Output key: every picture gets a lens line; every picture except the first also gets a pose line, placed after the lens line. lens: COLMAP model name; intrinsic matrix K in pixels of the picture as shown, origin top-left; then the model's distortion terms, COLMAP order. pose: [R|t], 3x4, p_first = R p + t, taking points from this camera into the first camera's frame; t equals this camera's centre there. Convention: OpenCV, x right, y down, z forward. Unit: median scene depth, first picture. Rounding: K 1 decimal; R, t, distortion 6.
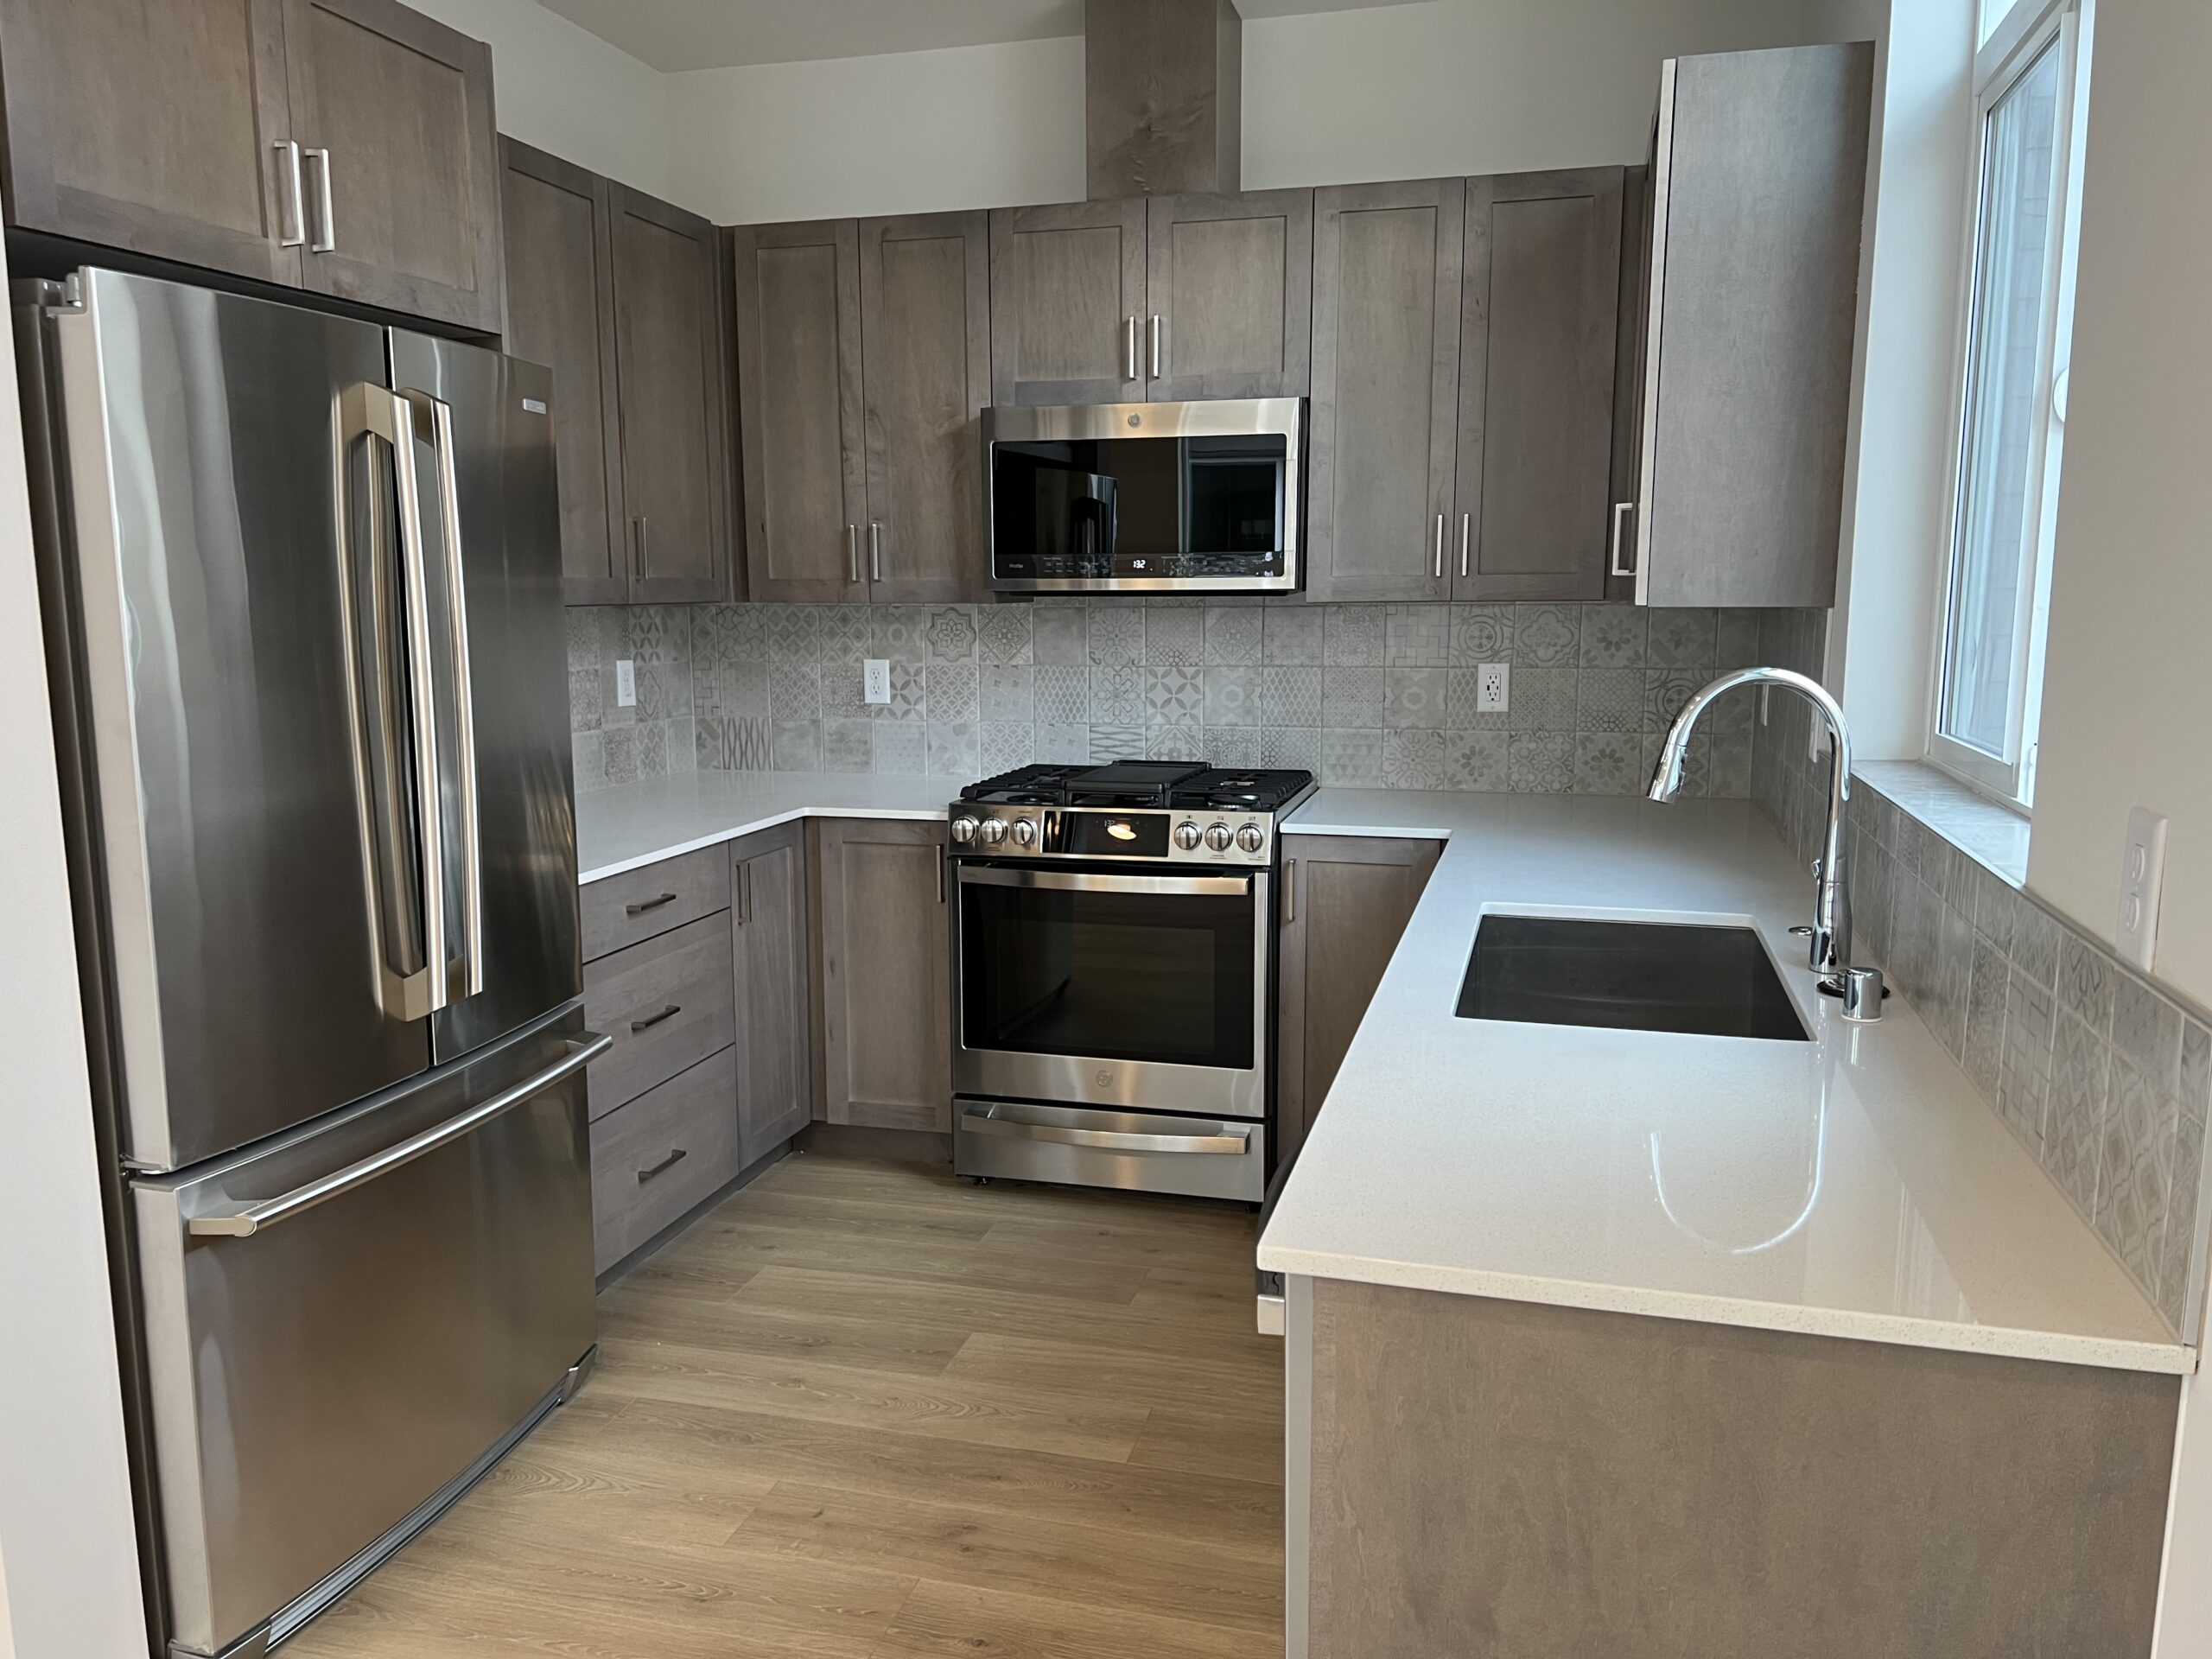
lens RADIAL K [[1645.7, 0, 1106.0], [0, 1645.7, 829.5], [0, 0, 1]] dist [-0.000446, -0.004107]
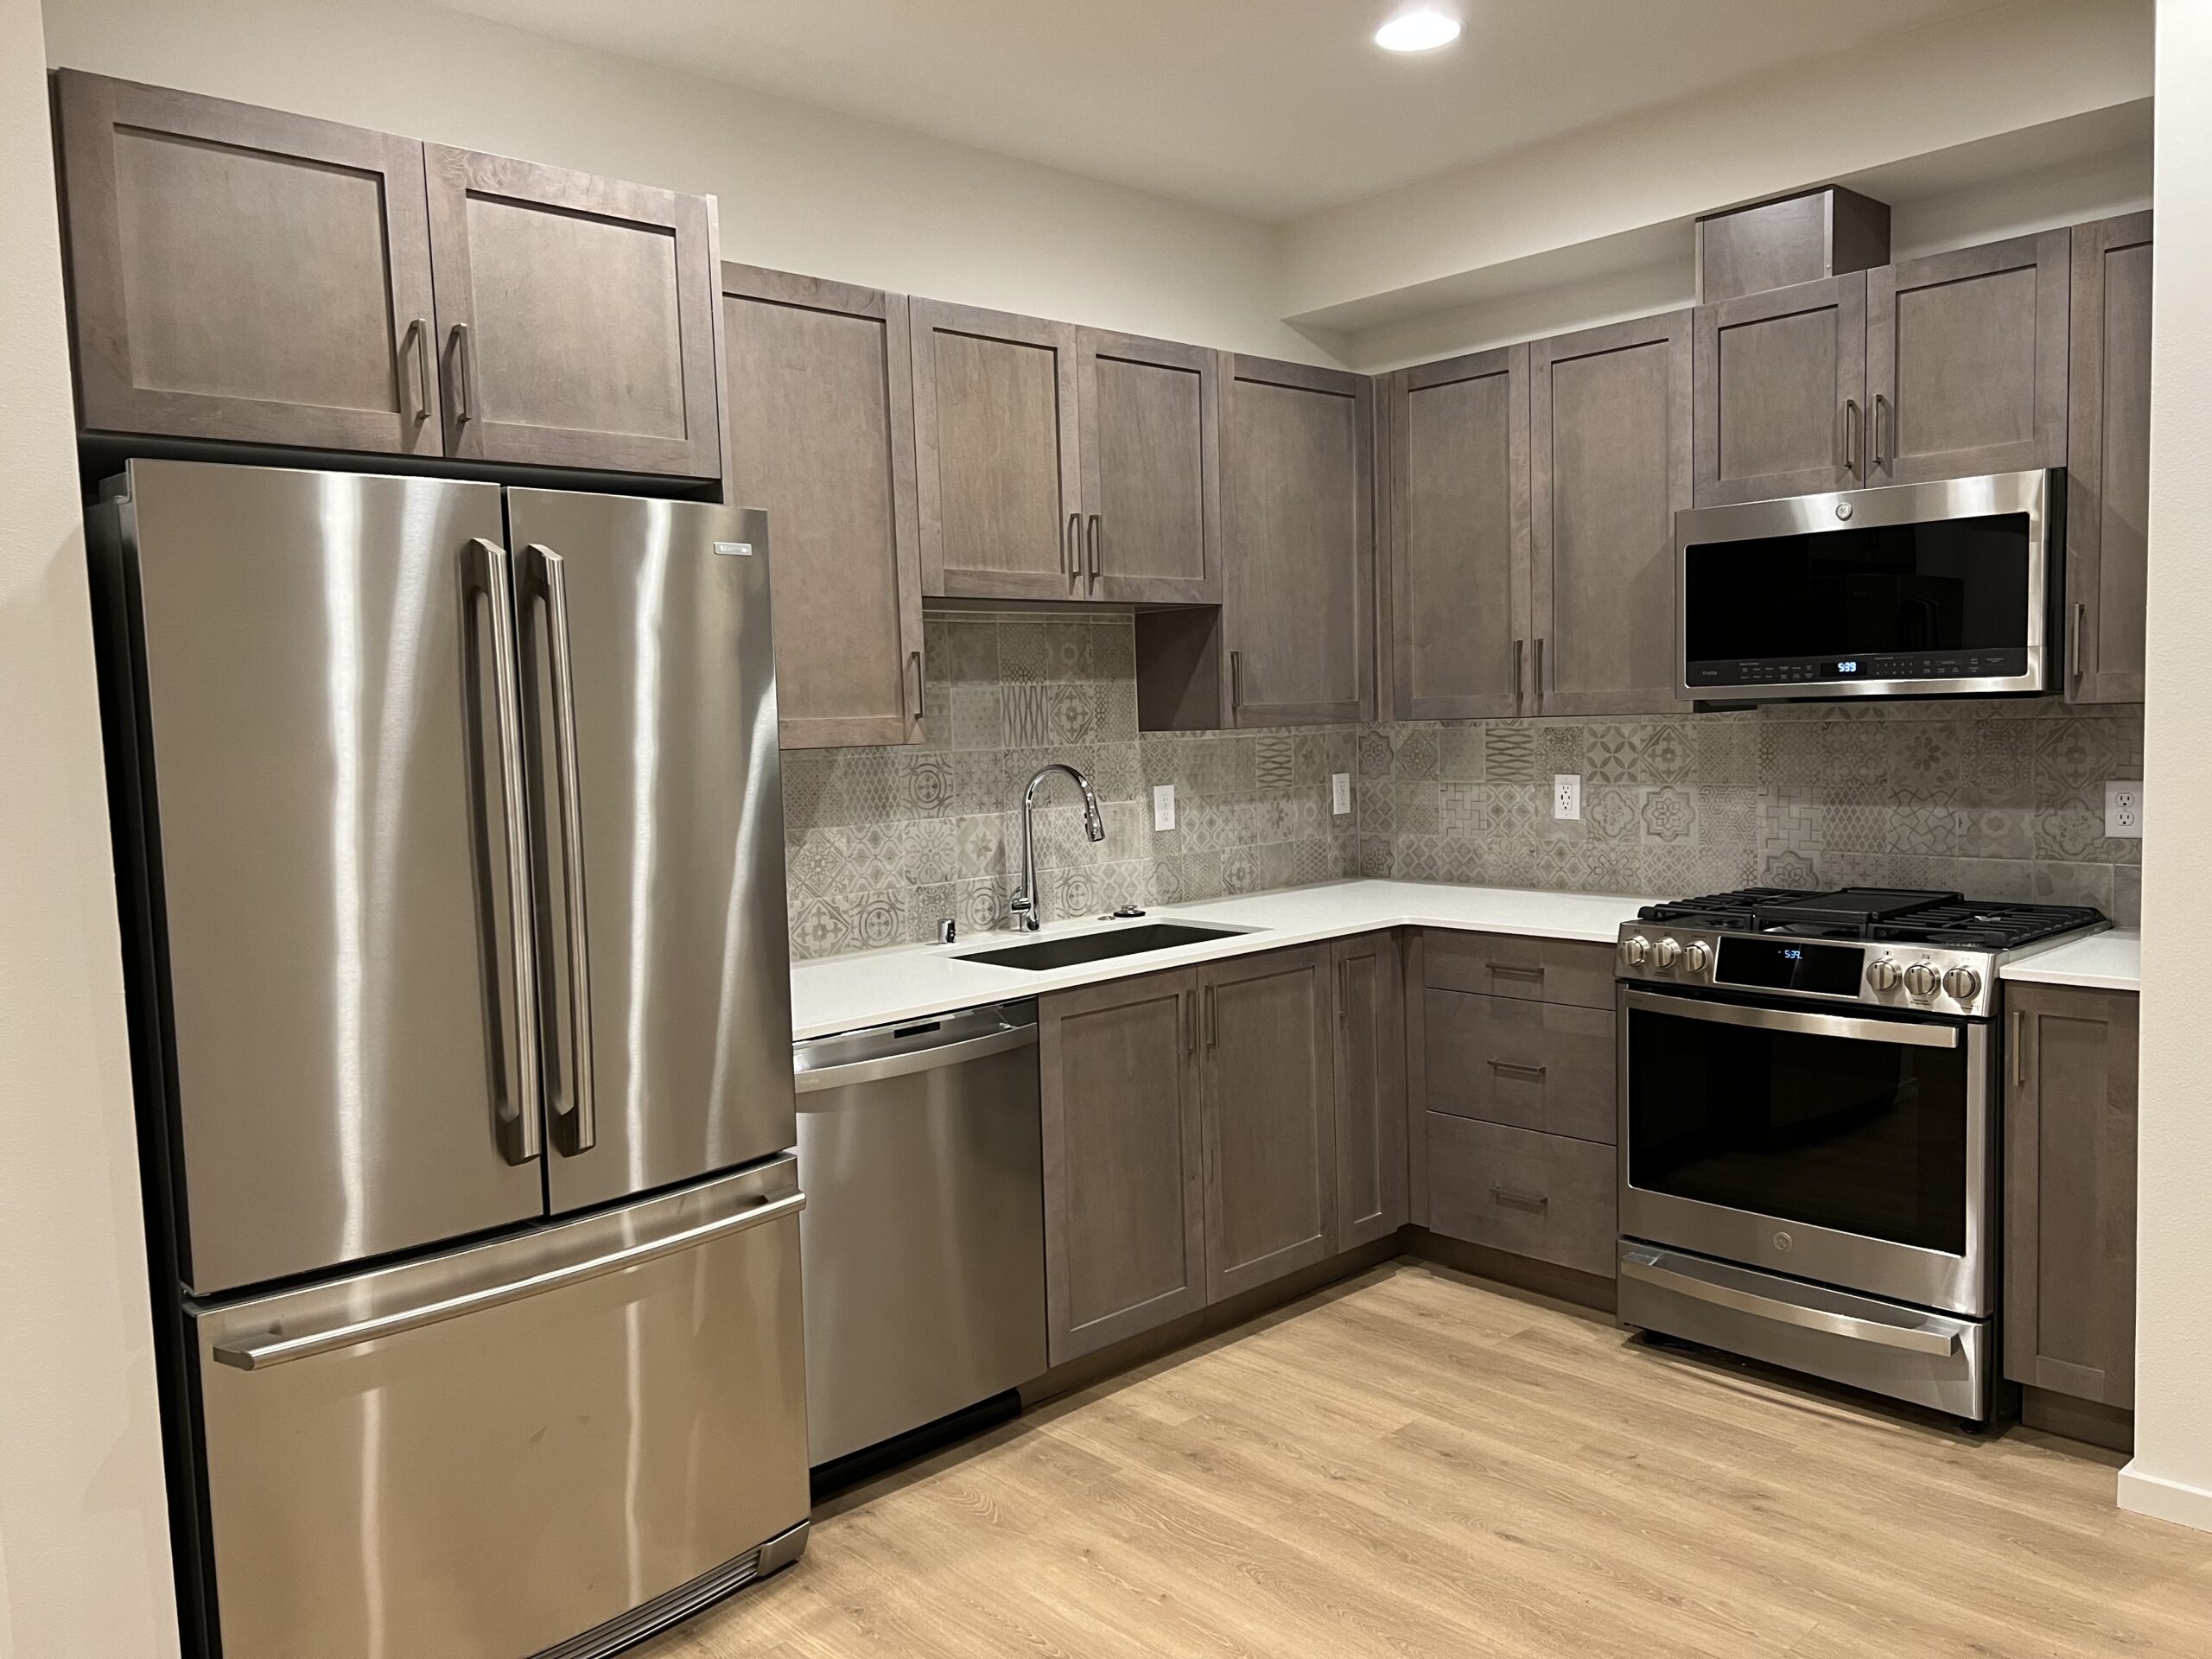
lens RADIAL K [[1645.7, 0, 1106.0], [0, 1645.7, 829.5], [0, 0, 1]] dist [-0.000446, -0.004107]
pose [[0.858374, 0.027327, -0.512295, 0.138183], [-0.062365, 0.996733, -0.051328, -0.002164], [0.509219, 0.076008, 0.857274, 0.034951]]
